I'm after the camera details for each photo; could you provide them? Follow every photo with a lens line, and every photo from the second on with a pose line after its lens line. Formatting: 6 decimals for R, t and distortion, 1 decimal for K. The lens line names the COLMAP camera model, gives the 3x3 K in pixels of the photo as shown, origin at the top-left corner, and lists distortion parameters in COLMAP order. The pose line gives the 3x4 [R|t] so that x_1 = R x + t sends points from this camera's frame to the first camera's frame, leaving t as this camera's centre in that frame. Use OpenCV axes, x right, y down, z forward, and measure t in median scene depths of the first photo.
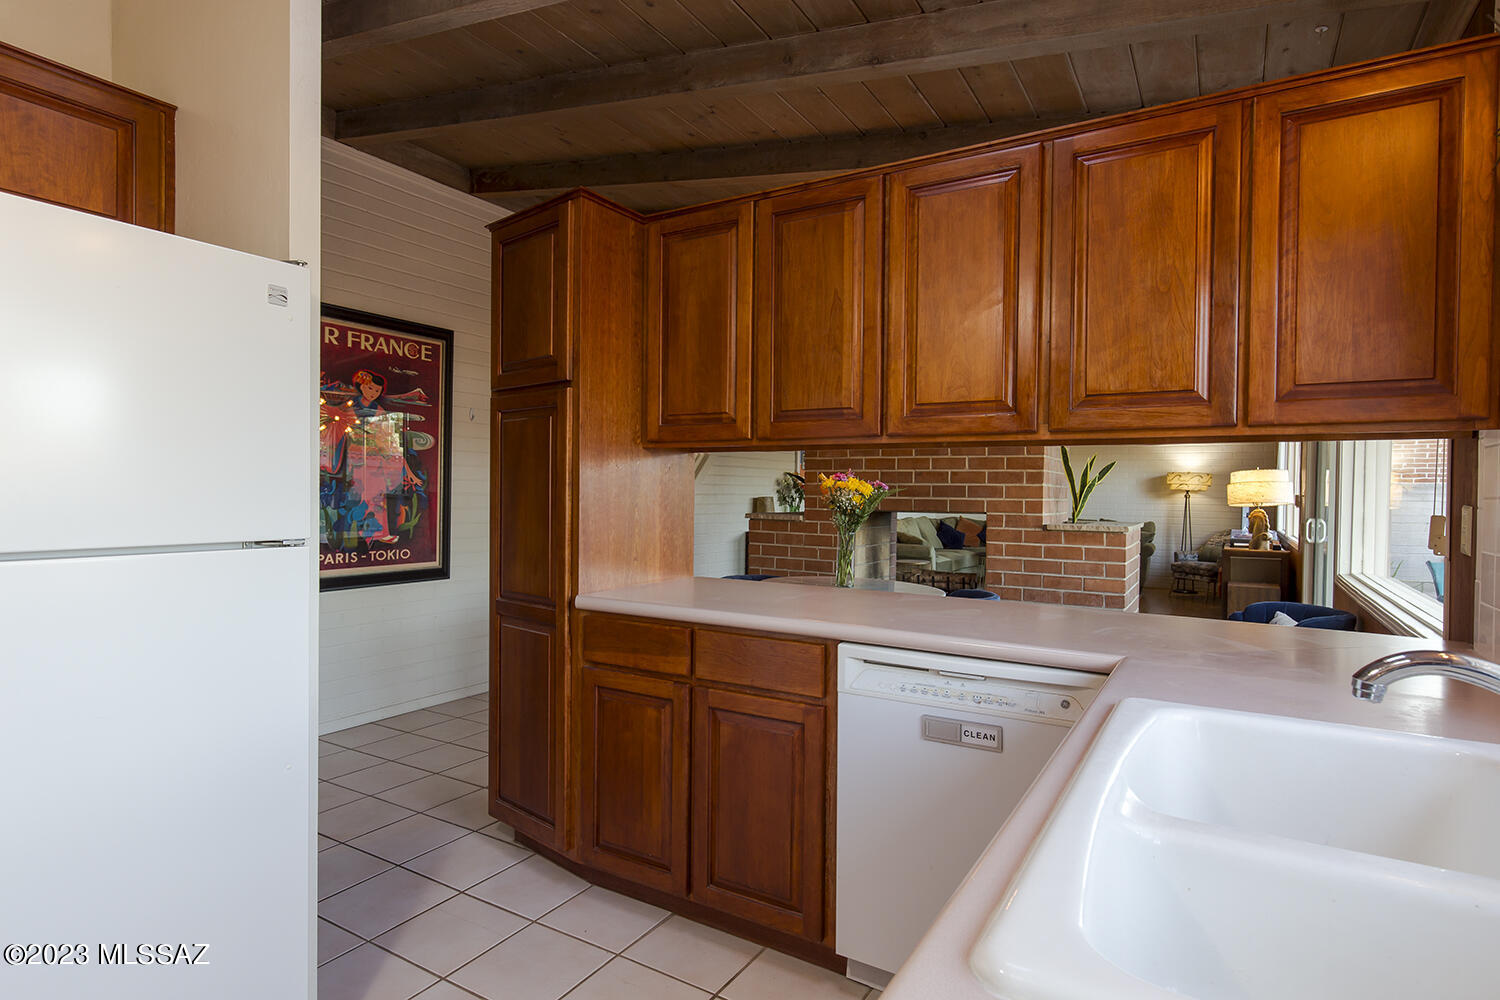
lens RADIAL K [[821.8, 0, 753.0], [0, 821.8, 506.1], [0, 0, 1]] dist [-0.003188, -0.000180]
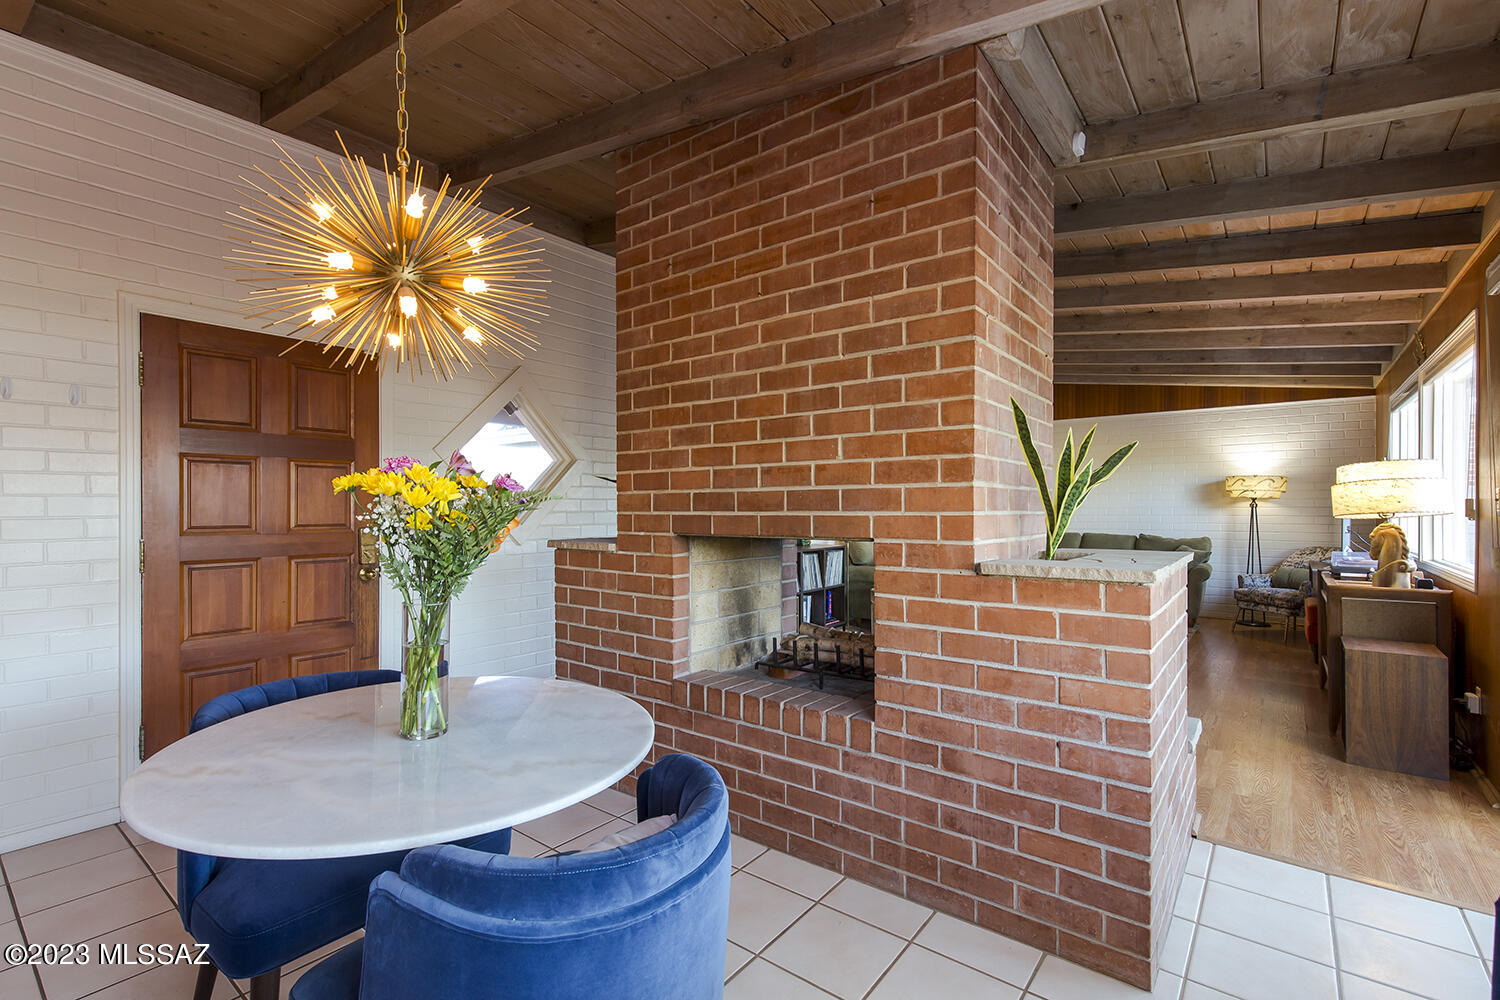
lens RADIAL K [[699.1, 0, 744.3], [0, 699.1, 512.7], [0, 0, 1]] dist [0.001513, -0.000006]
pose [[0.991435, -0.013936, -0.129853, 0.254288], [0.012332, 0.999838, -0.013141, -0.004144], [0.130015, 0.011427, 0.991446, 0.528159]]
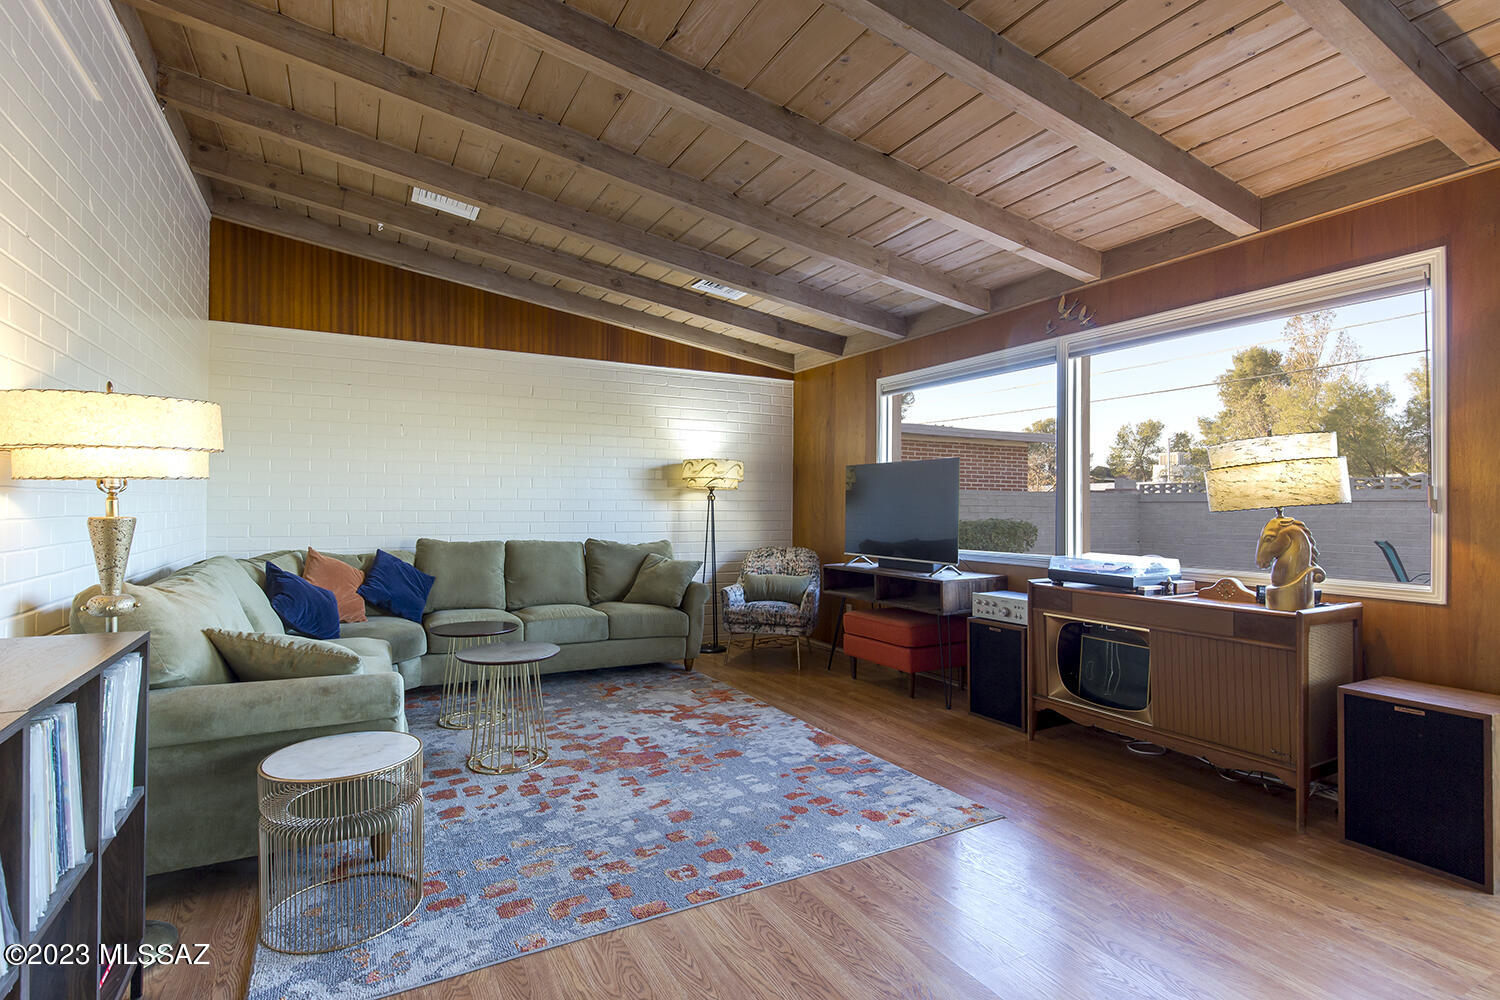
lens RADIAL K [[714.5, 0, 750.0], [0, 714.5, 500.0], [0, 0, 1]] dist [0.000162, 0.000008]
pose [[0.511016, -0.008571, 0.859529, 0.144017], [0.018179, 0.999834, -0.000838, -0.018562], [-0.859379, 0.016054, 0.511087, 1.427877]]
